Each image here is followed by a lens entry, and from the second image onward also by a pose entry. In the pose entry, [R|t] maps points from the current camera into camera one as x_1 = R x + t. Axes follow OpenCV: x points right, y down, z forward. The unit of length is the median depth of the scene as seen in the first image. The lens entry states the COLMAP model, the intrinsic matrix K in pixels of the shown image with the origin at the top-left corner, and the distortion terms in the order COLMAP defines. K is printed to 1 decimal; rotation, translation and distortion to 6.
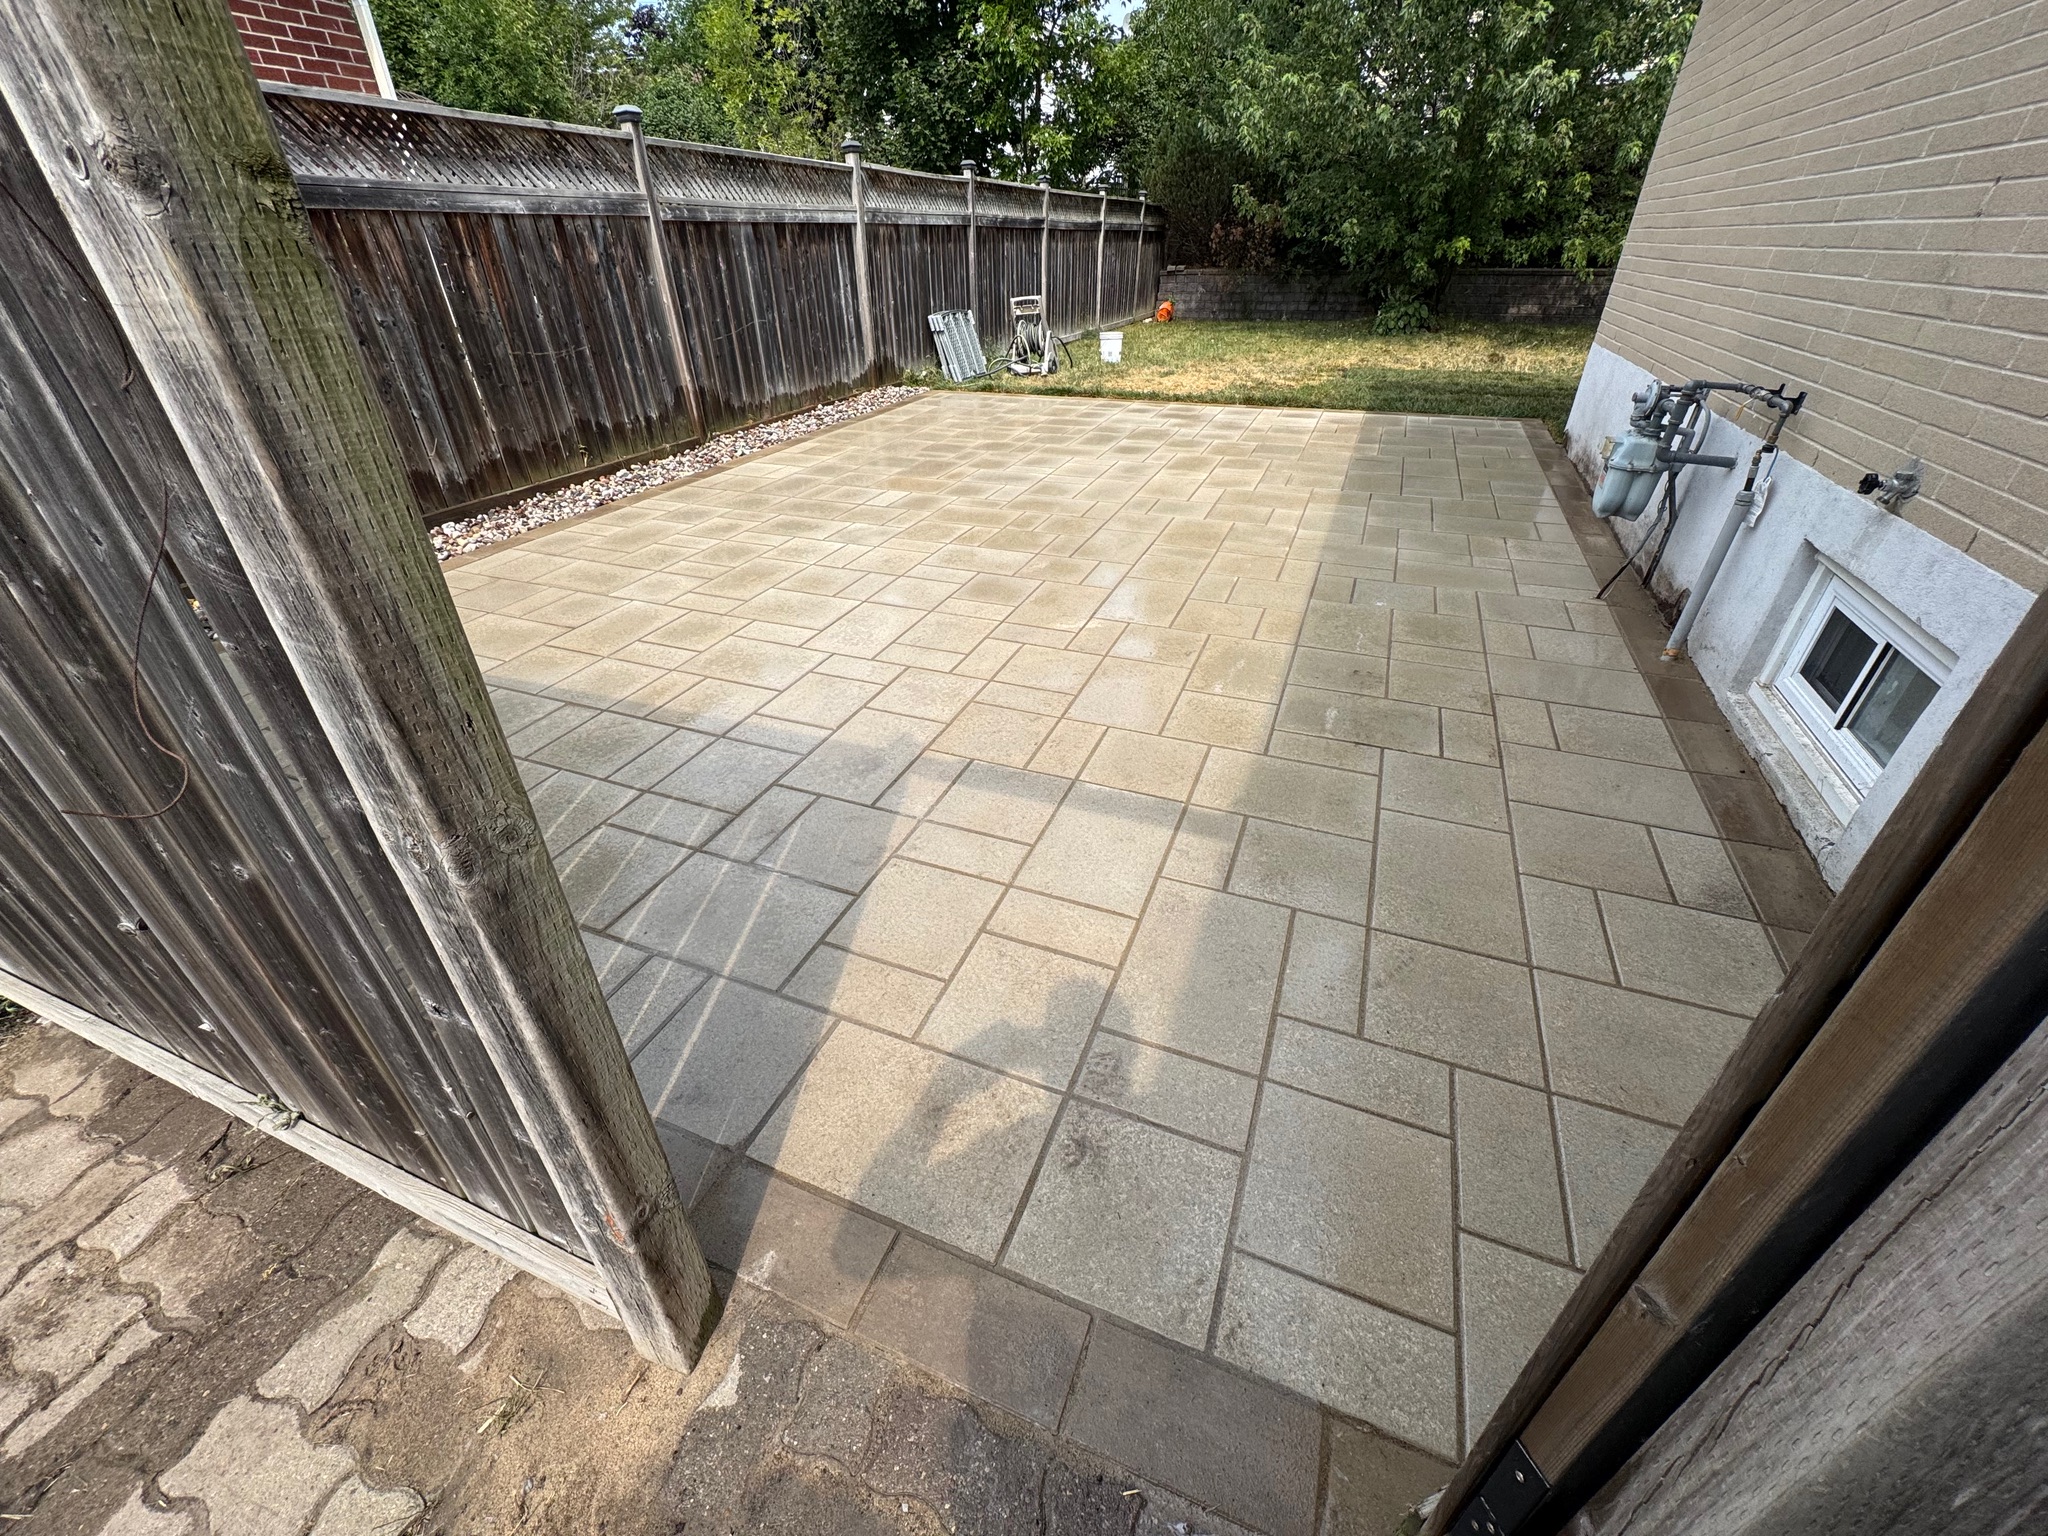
lens RADIAL K [[826.7, 0, 1021.4], [0, 826.7, 766.2], [0, 0, 1]] dist [0.001269, 0.000191]
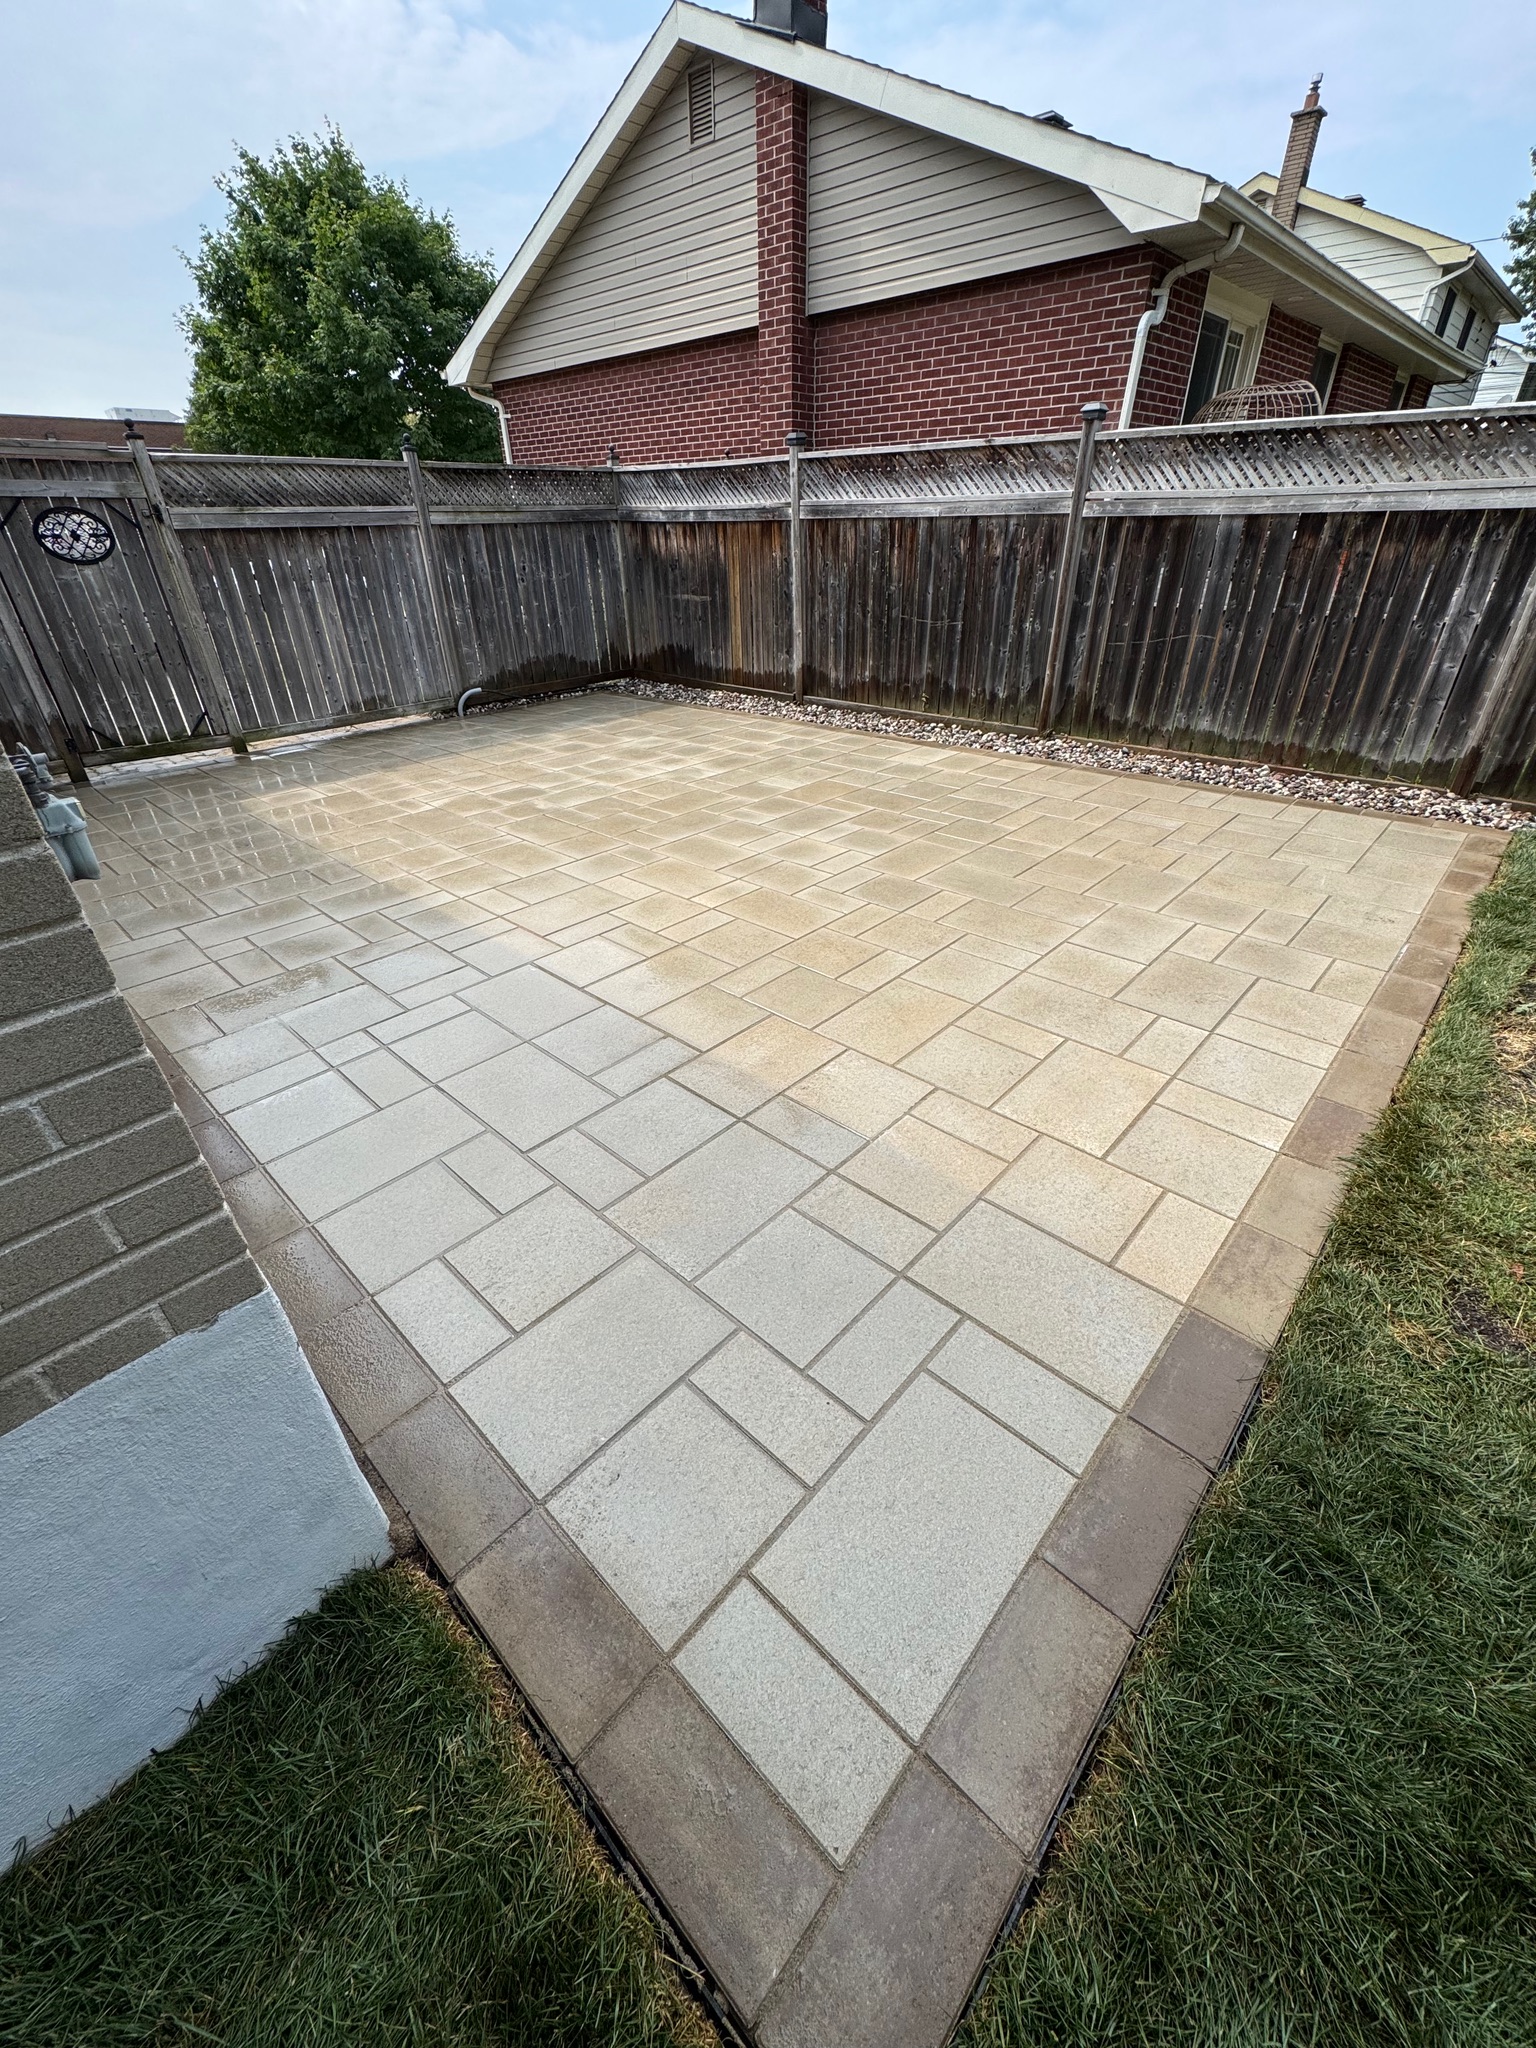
lens RADIAL K [[826.7, 0, 771.2], [0, 826.7, 1021.2], [0, 0, 1]] dist [0.001269, 0.000191]
pose [[-0.354332, 0.507844, -0.785202, 0.827824], [-0.479947, 0.621885, 0.618798, -0.771804], [0.802558, 0.596115, 0.023384, 1.115050]]
